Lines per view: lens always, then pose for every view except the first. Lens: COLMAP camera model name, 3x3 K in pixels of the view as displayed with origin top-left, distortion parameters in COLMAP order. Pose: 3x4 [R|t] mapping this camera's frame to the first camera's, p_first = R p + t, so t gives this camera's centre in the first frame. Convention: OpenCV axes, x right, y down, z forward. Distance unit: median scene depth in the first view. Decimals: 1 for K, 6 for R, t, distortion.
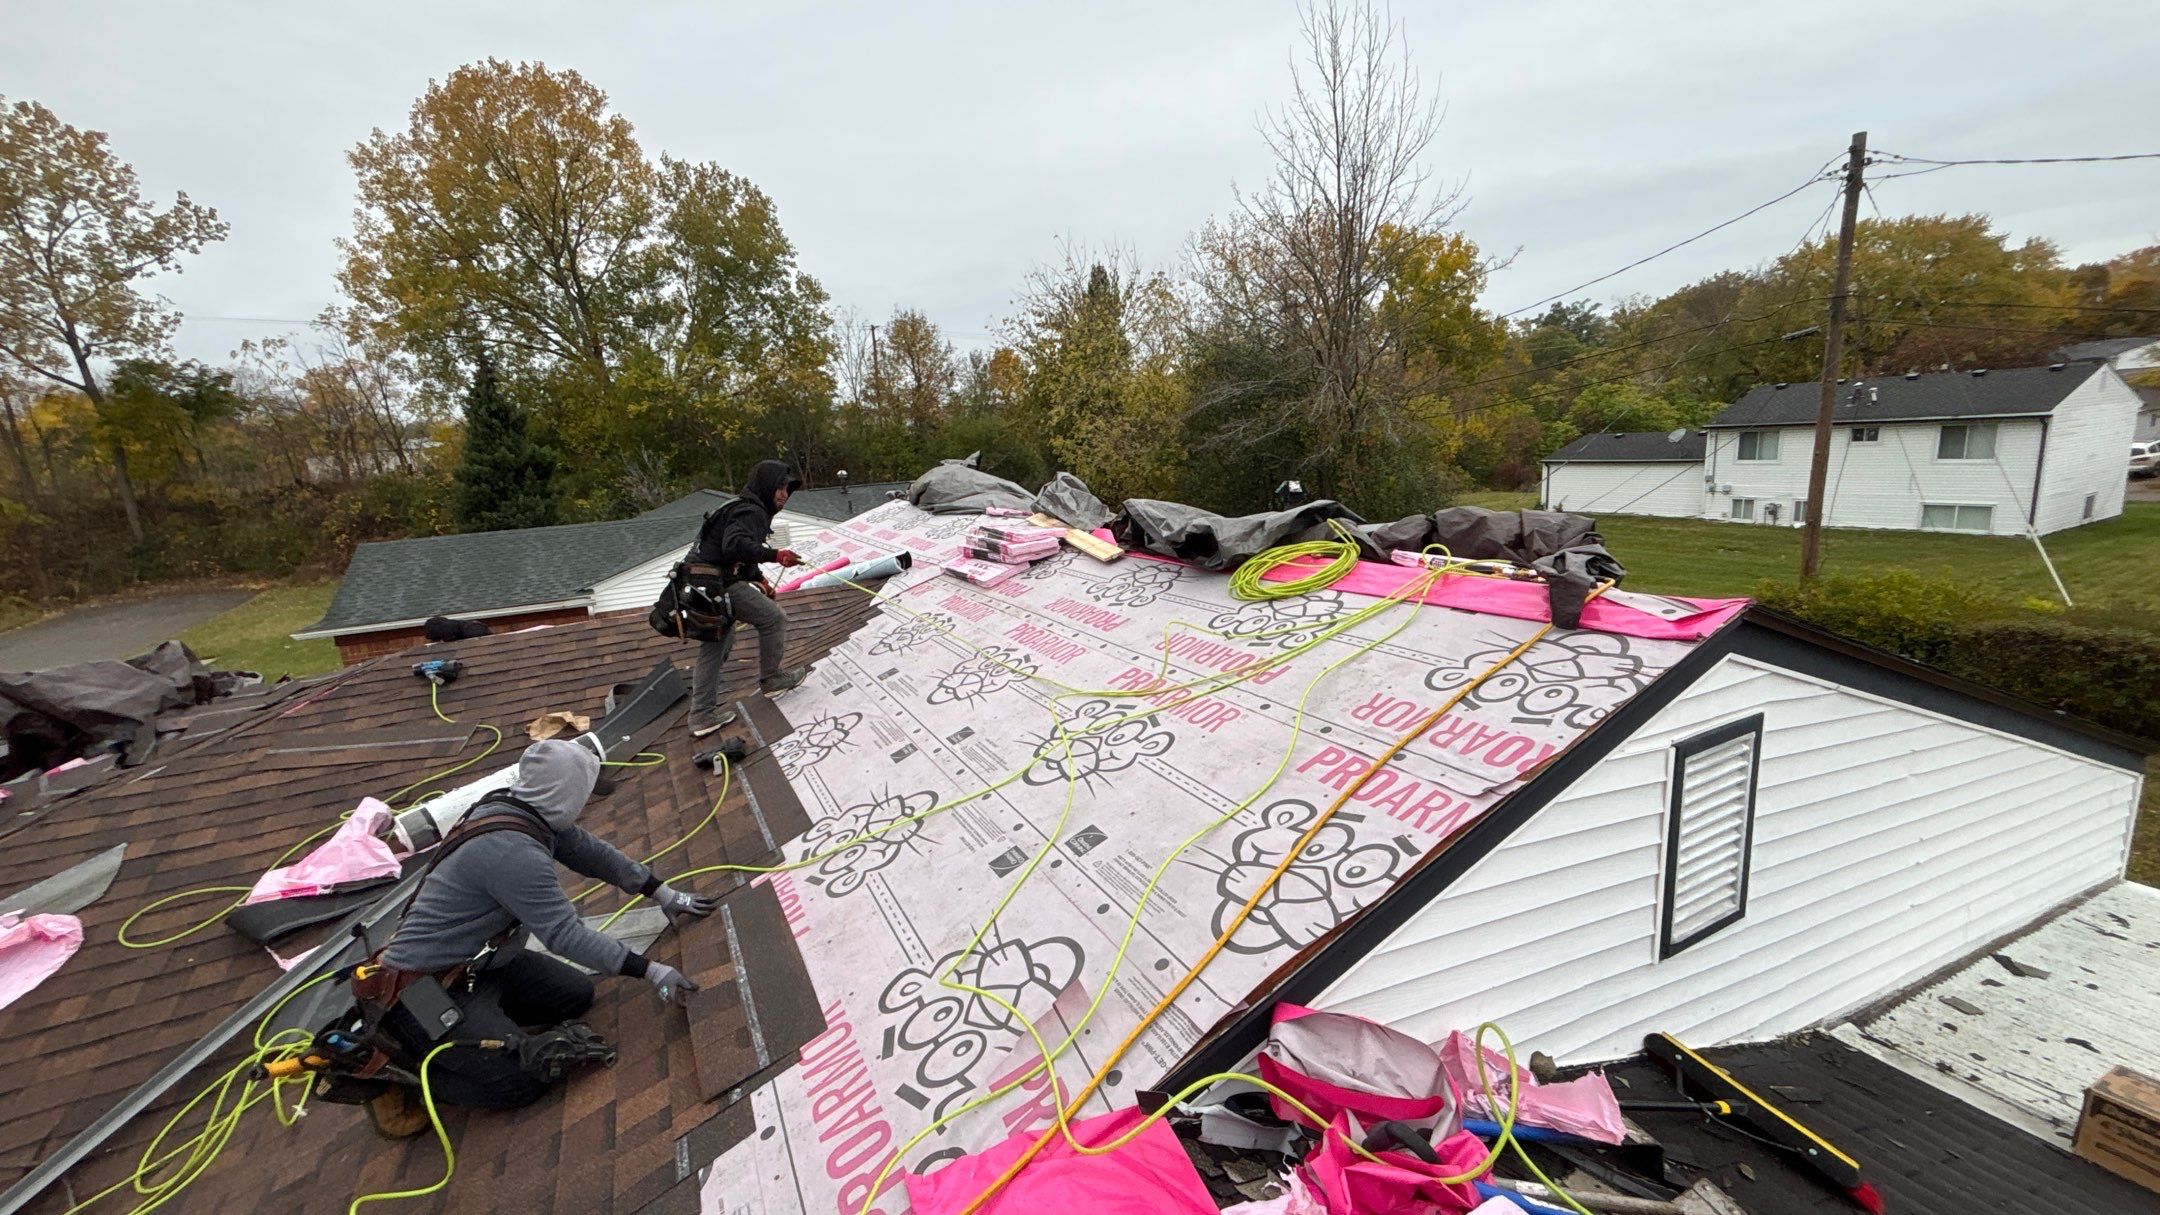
lens RADIAL K [[869.6, 0, 1076.4], [0, 869.6, 609.5], [0, 0, 1]] dist [-0.001610, -0.000199]
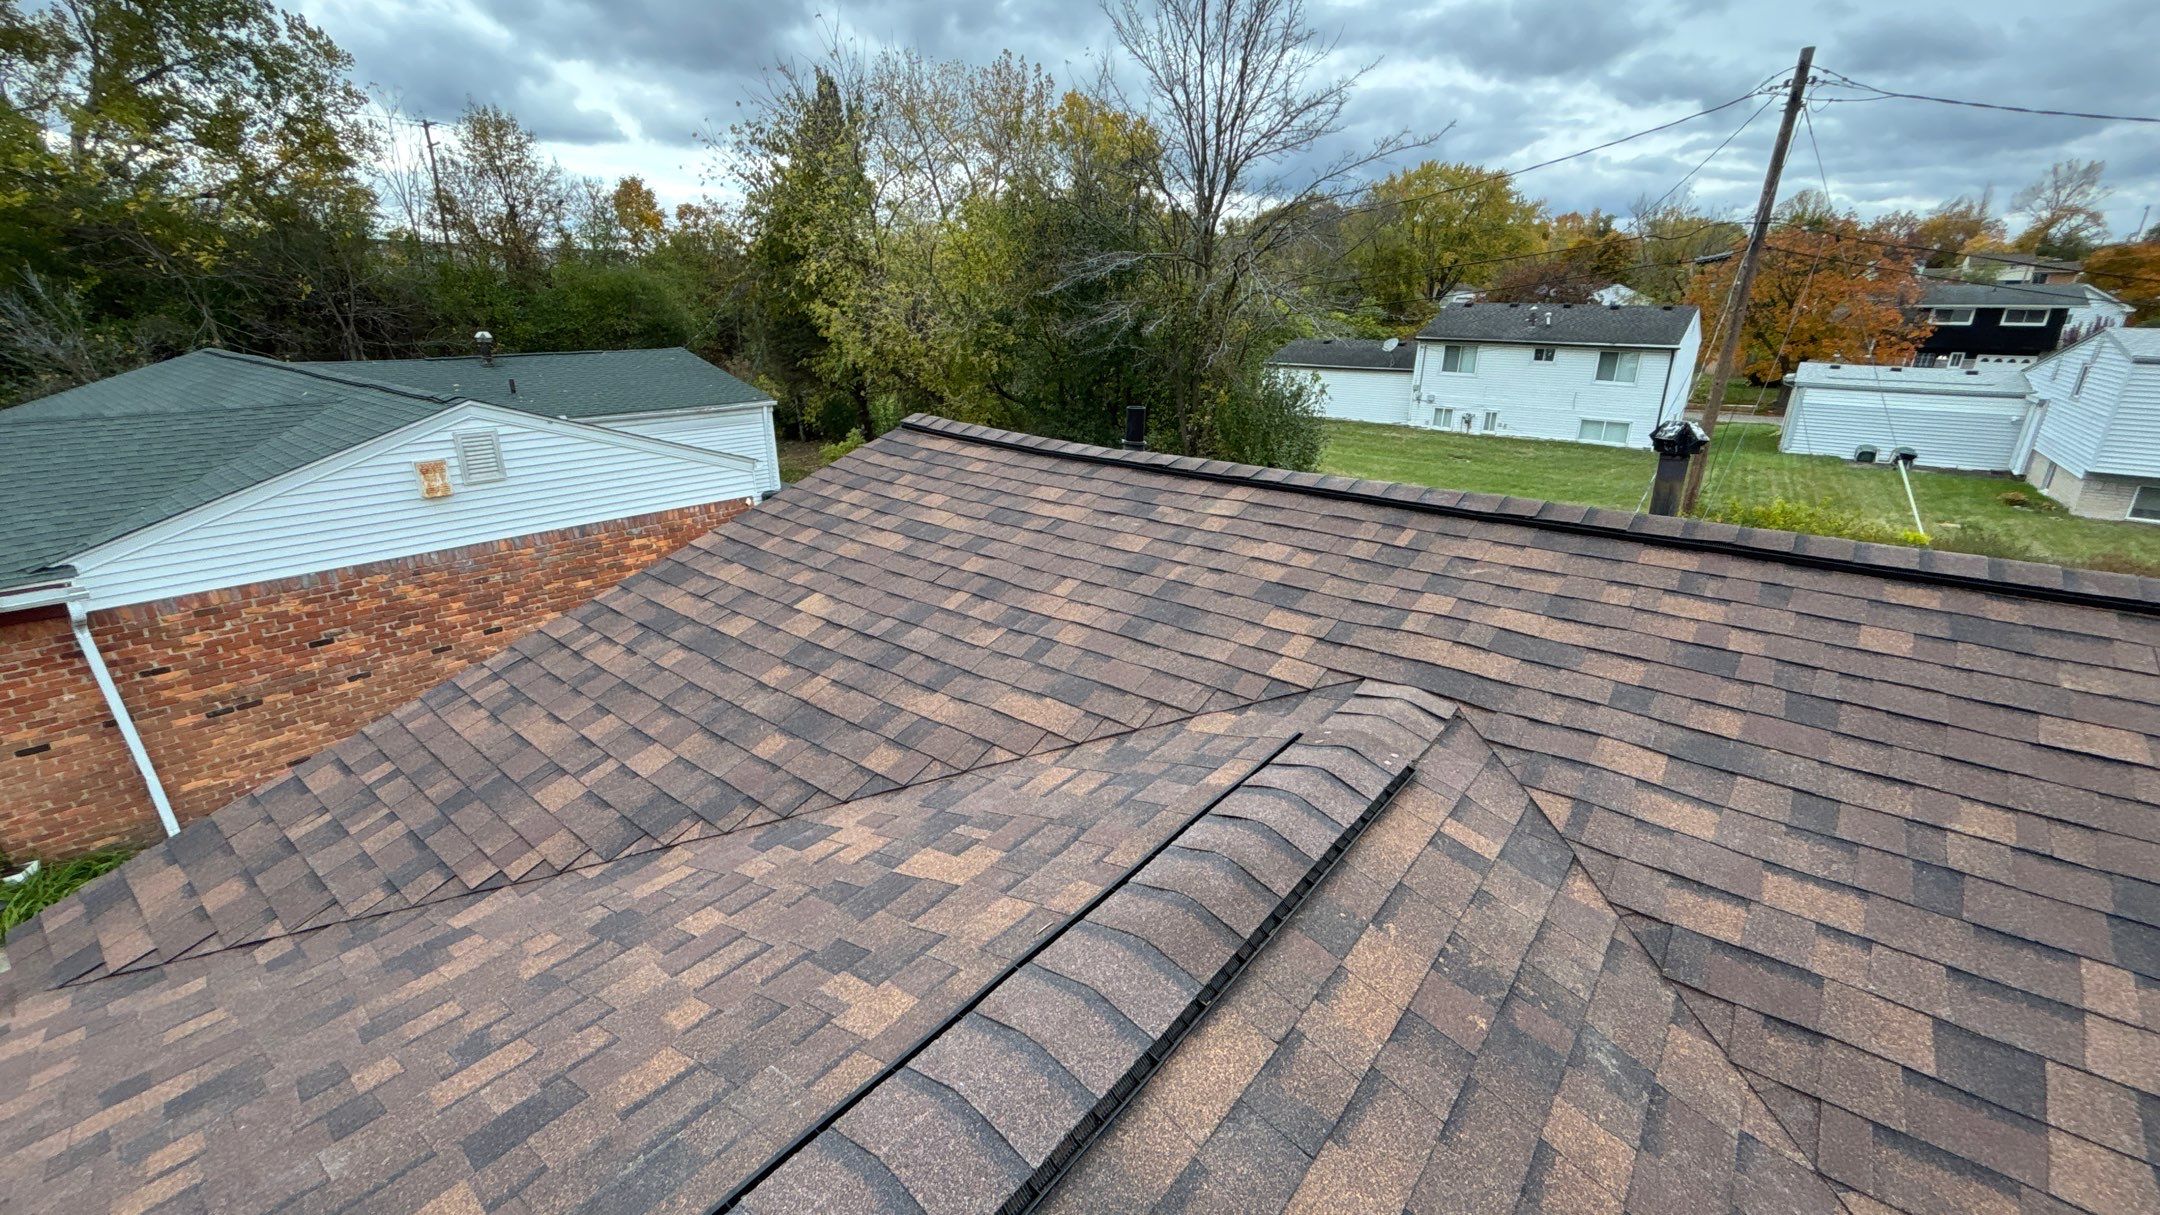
lens RADIAL K [[869.6, 0, 1076.4], [0, 869.6, 609.5], [0, 0, 1]] dist [-0.001610, -0.000199]
pose [[0.913389, -0.066093, 0.401687, -0.113491], [0.012457, 0.990808, 0.134701, -0.027454], [-0.406897, -0.118031, 0.905816, 0.155185]]
